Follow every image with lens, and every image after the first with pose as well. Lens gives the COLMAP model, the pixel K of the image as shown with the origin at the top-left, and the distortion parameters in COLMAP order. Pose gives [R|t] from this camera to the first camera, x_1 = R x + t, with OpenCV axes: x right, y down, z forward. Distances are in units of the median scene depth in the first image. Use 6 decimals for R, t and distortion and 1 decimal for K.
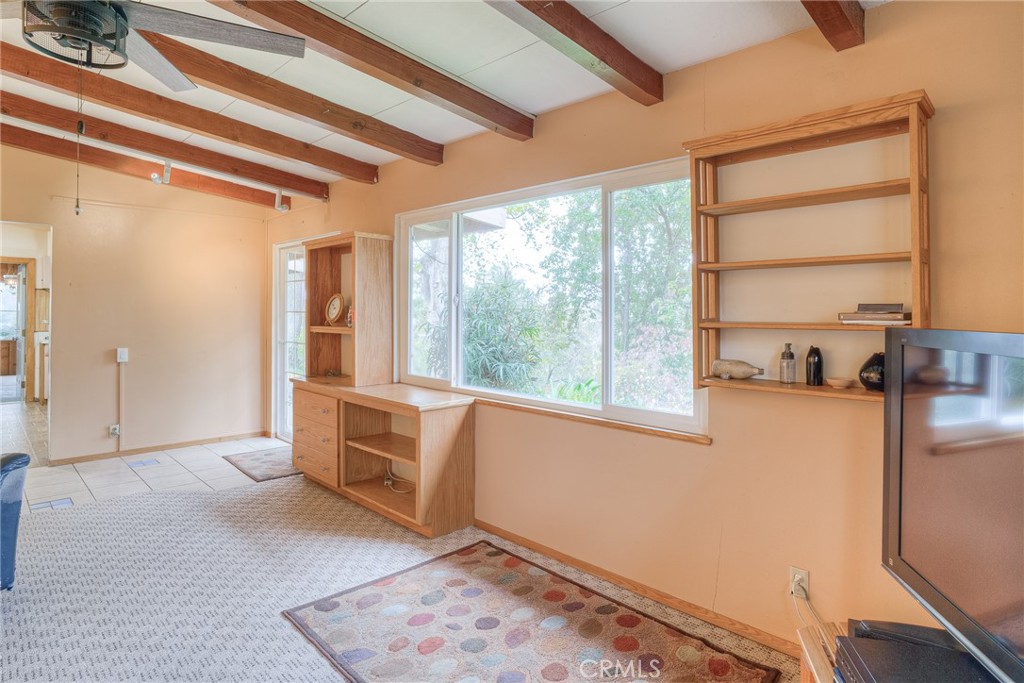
lens RADIAL K [[544.6, 0, 509.7], [0, 544.6, 313.5], [0, 0, 1]] dist [-0.063149, 0.034714]
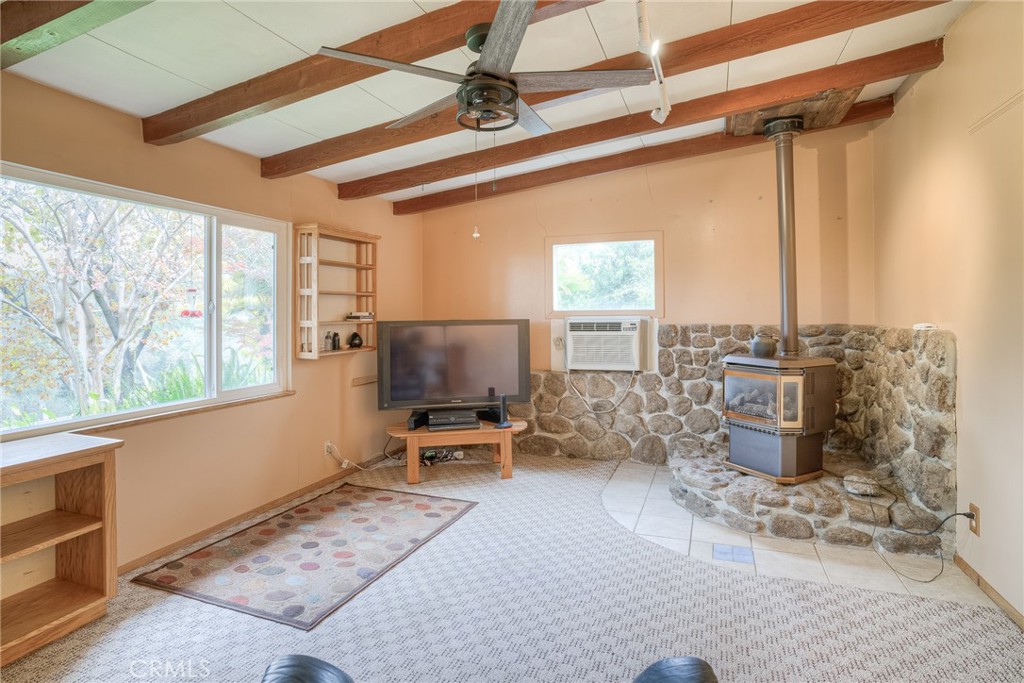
lens RADIAL K [[544.6, 0, 509.7], [0, 544.6, 313.5], [0, 0, 1]] dist [-0.063149, 0.034714]
pose [[-0.407285, -0.000973, 0.913301, -1.077118], [0.007207, 0.999965, 0.004280, -0.011125], [-0.913273, 0.008325, -0.407264, 0.780408]]
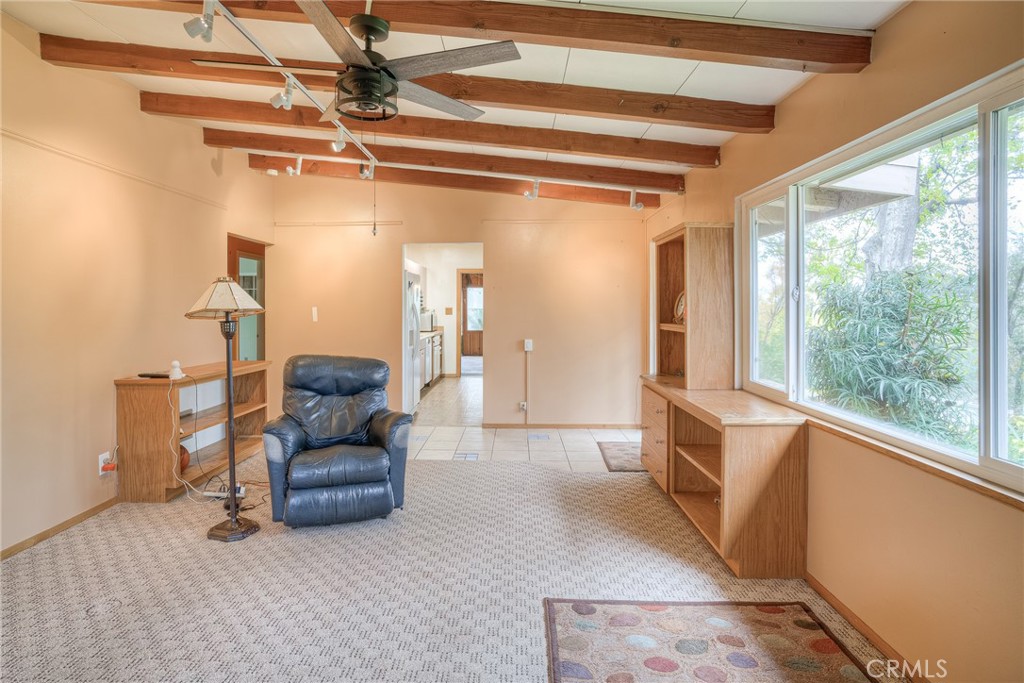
lens RADIAL K [[544.6, 0, 509.7], [0, 544.6, 313.5], [0, 0, 1]] dist [-0.063149, 0.034714]
pose [[0.698889, 0.002927, -0.715224, 0.200586], [0.001037, 0.999986, 0.005105, -0.000043], [0.715229, -0.004310, 0.698876, 0.164002]]
